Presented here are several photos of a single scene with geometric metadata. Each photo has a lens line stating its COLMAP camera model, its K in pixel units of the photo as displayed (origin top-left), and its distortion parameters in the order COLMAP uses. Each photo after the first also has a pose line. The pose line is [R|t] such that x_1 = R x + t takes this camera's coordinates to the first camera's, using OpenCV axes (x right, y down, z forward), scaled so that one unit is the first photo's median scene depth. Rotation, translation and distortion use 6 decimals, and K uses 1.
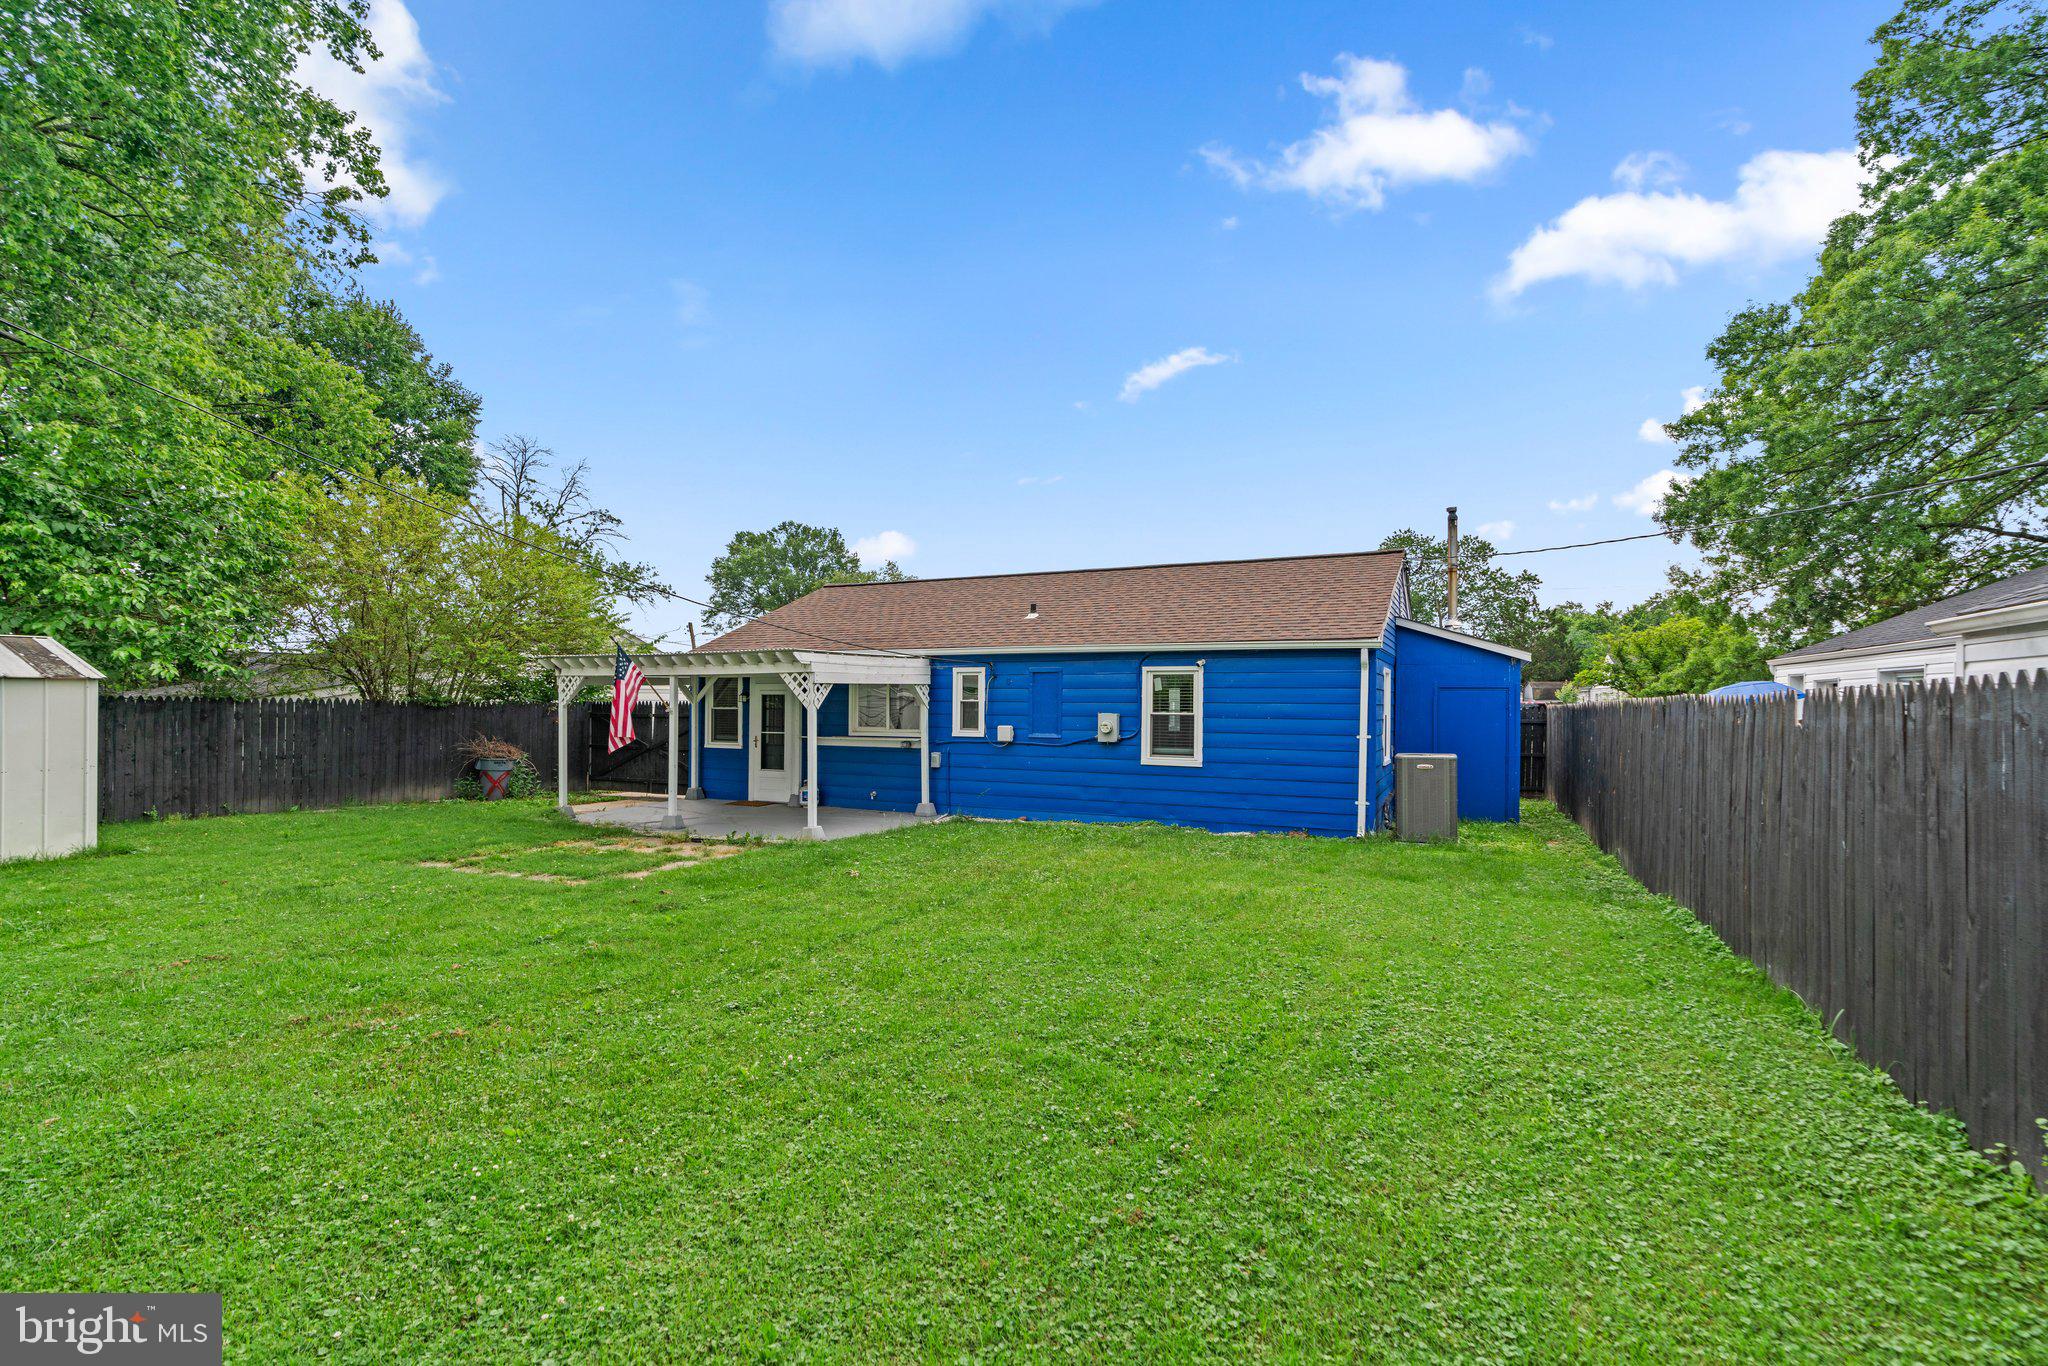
lens RADIAL K [[934.4, 0, 1020.4], [0, 934.4, 694.6], [0, 0, 1]] dist [-0.003413, 0.001353]
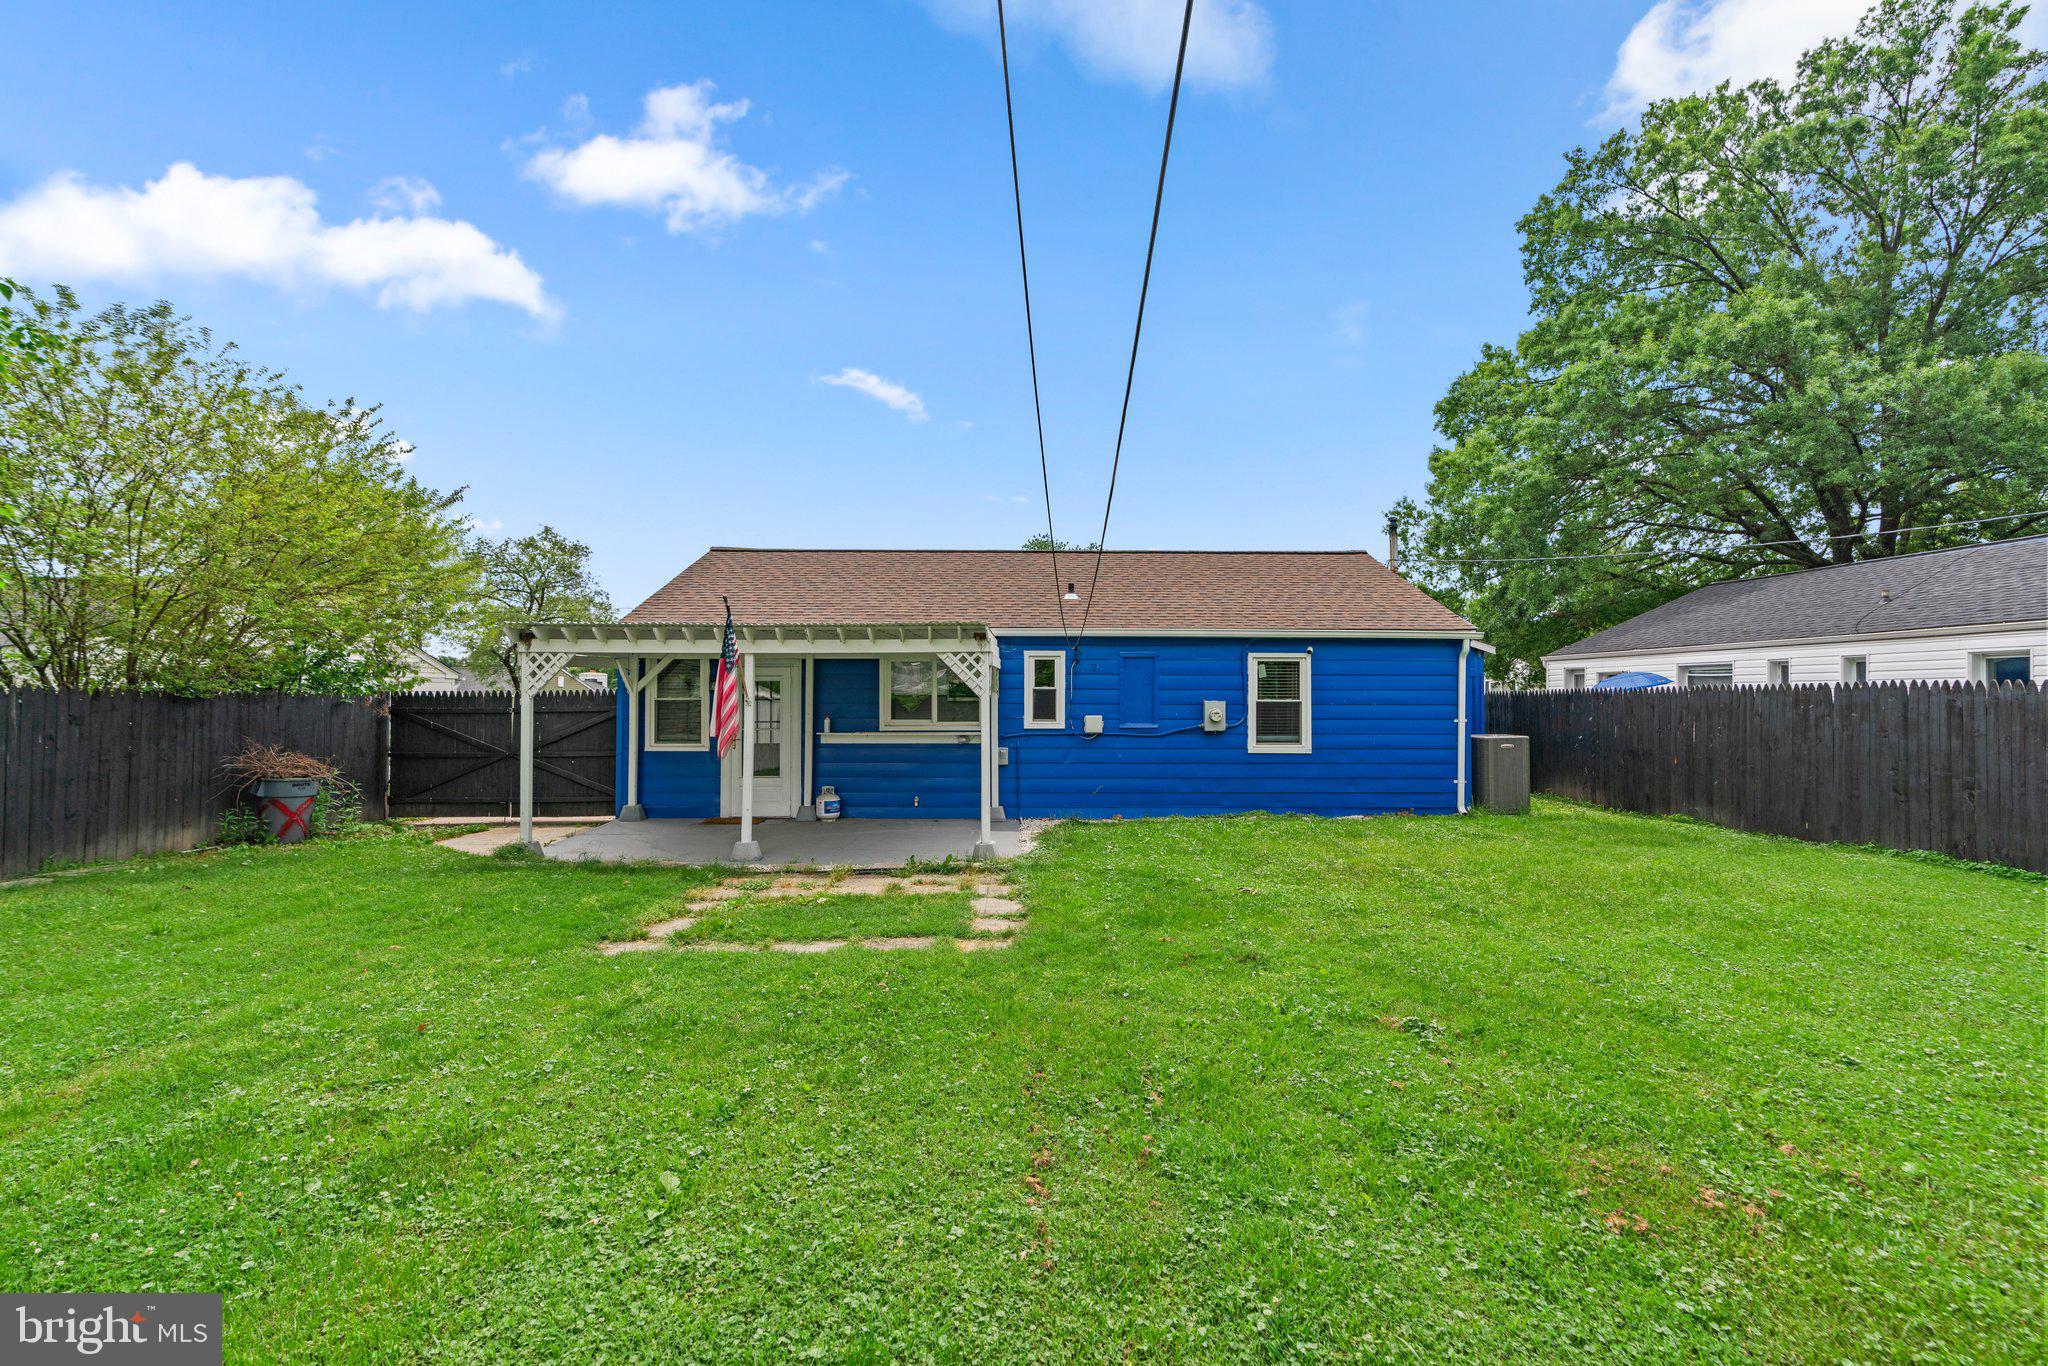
lens RADIAL K [[934.4, 0, 1041.6], [0, 934.4, 683.2], [0, 0, 1]] dist [-0.003413, 0.001353]
pose [[0.886868, 0.001976, 0.462018, -0.470158], [-0.000953, 0.999997, -0.002449, 0.004039], [-0.462022, 0.001731, 0.886867, 0.216242]]
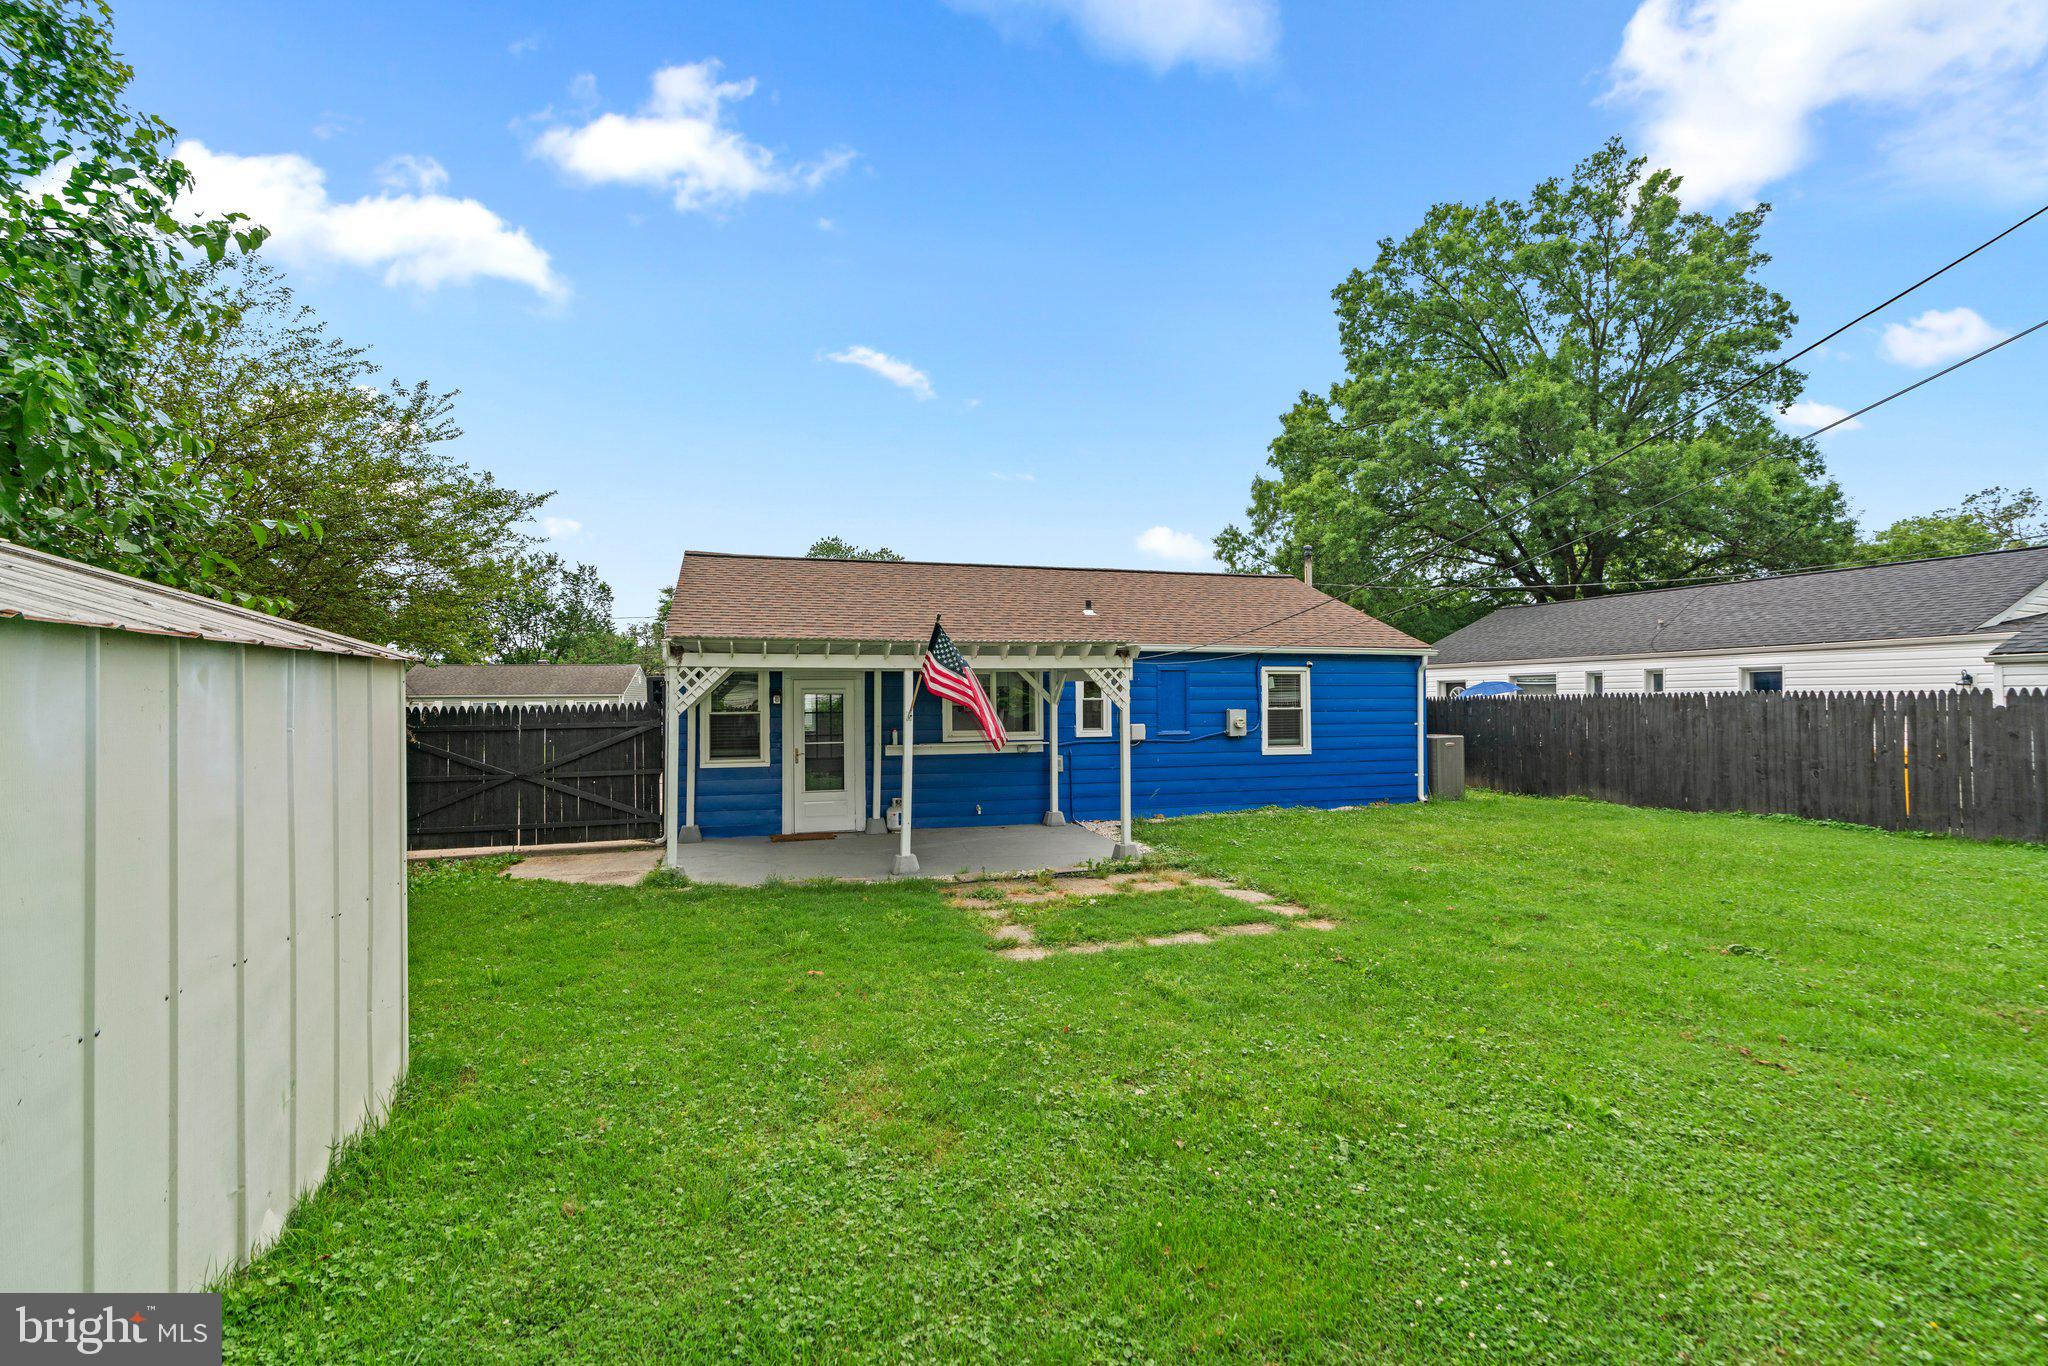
lens RADIAL K [[934.4, 0, 1050.8], [0, 934.4, 679.4], [0, 0, 1]] dist [-0.003413, 0.001353]
pose [[0.717403, 0.004755, 0.696642, -0.751682], [0.002985, 0.999947, -0.009900, -0.004195], [-0.696652, 0.009182, 0.717351, 0.351337]]
